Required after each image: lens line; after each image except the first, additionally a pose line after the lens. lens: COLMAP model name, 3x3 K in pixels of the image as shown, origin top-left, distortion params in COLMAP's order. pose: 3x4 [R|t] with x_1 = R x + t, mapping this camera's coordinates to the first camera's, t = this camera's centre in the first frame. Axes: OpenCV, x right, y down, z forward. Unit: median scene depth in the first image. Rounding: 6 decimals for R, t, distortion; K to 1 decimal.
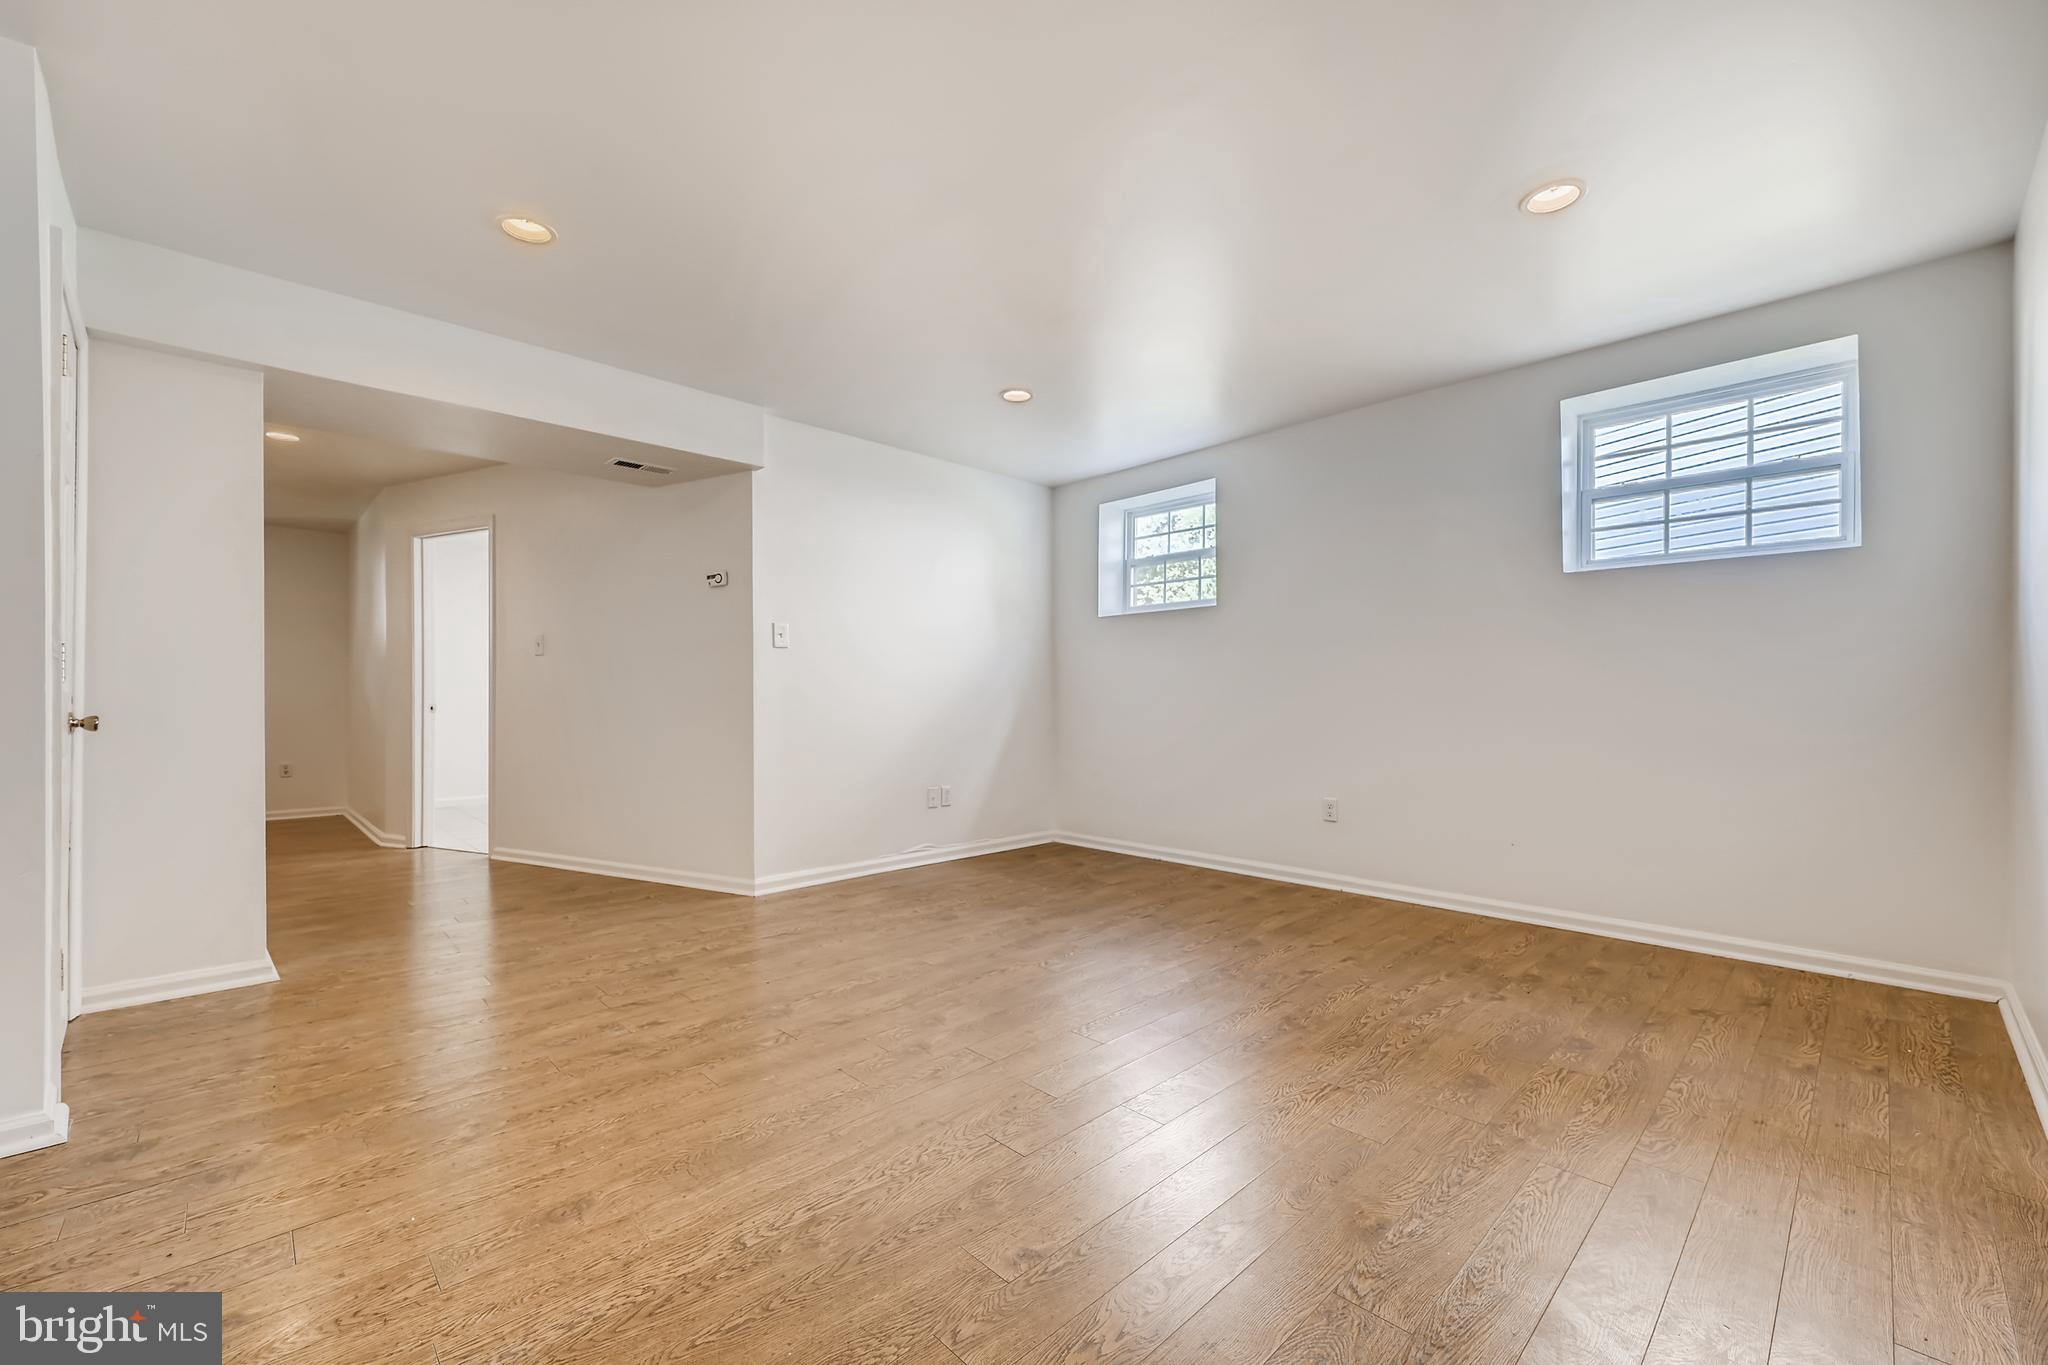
lens RADIAL K [[818.5, 0, 1027.2], [0, 818.5, 698.0], [0, 0, 1]] dist [-0.000702, 0.000108]
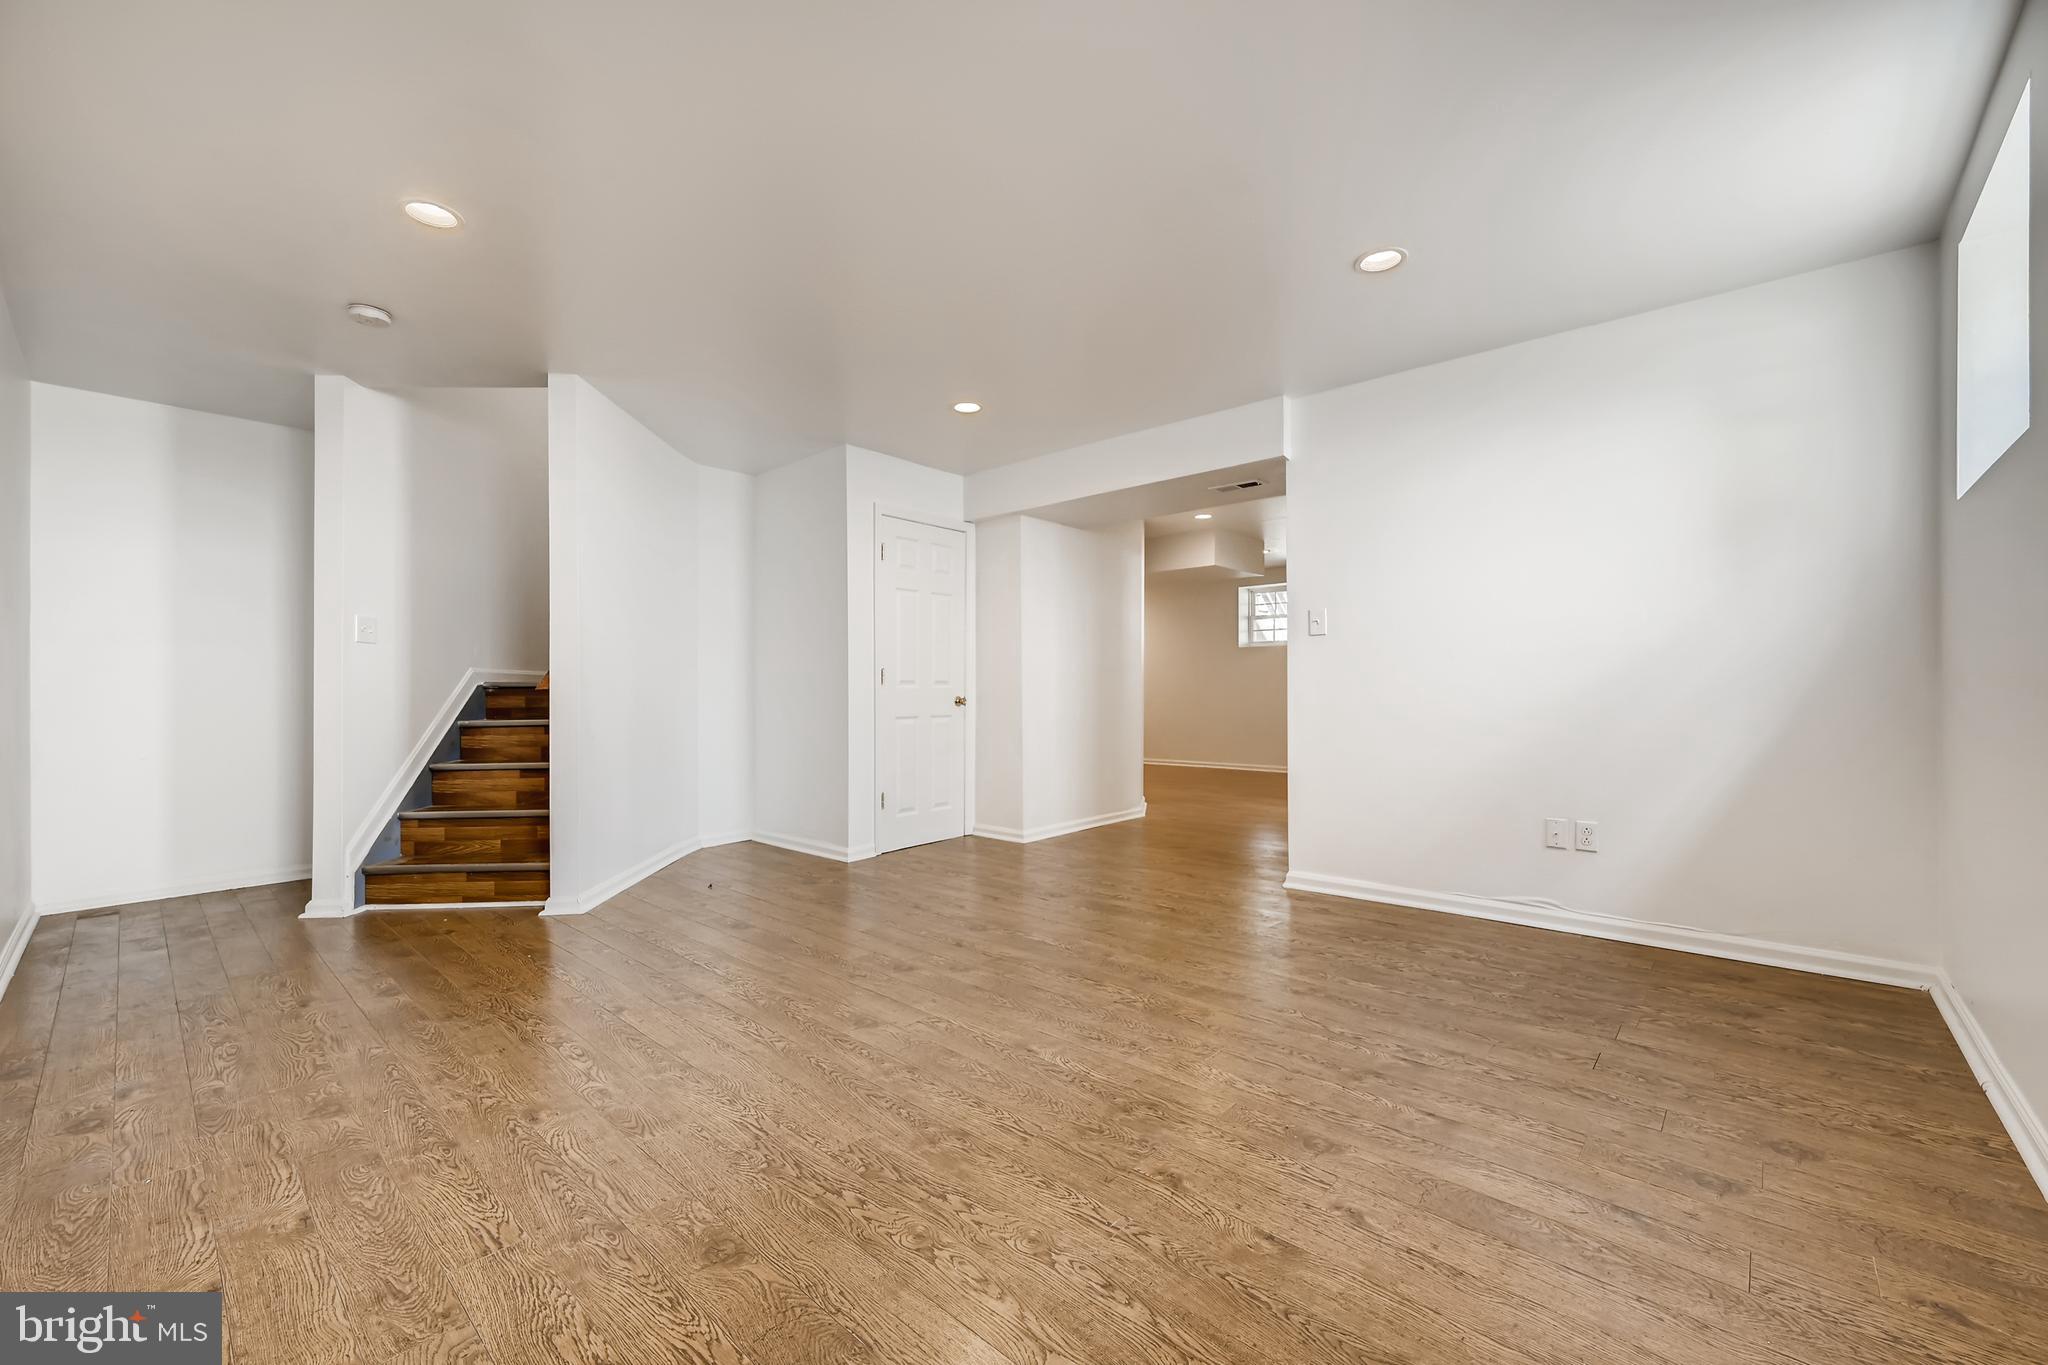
lens RADIAL K [[818.5, 0, 1026.8], [0, 818.5, 682.4], [0, 0, 1]] dist [-0.000702, 0.000108]
pose [[0.071247, -0.006641, -0.997437, 0.856732], [0.005074, 0.999967, -0.006295, -0.003383], [0.997446, -0.004613, 0.071278, 0.822636]]
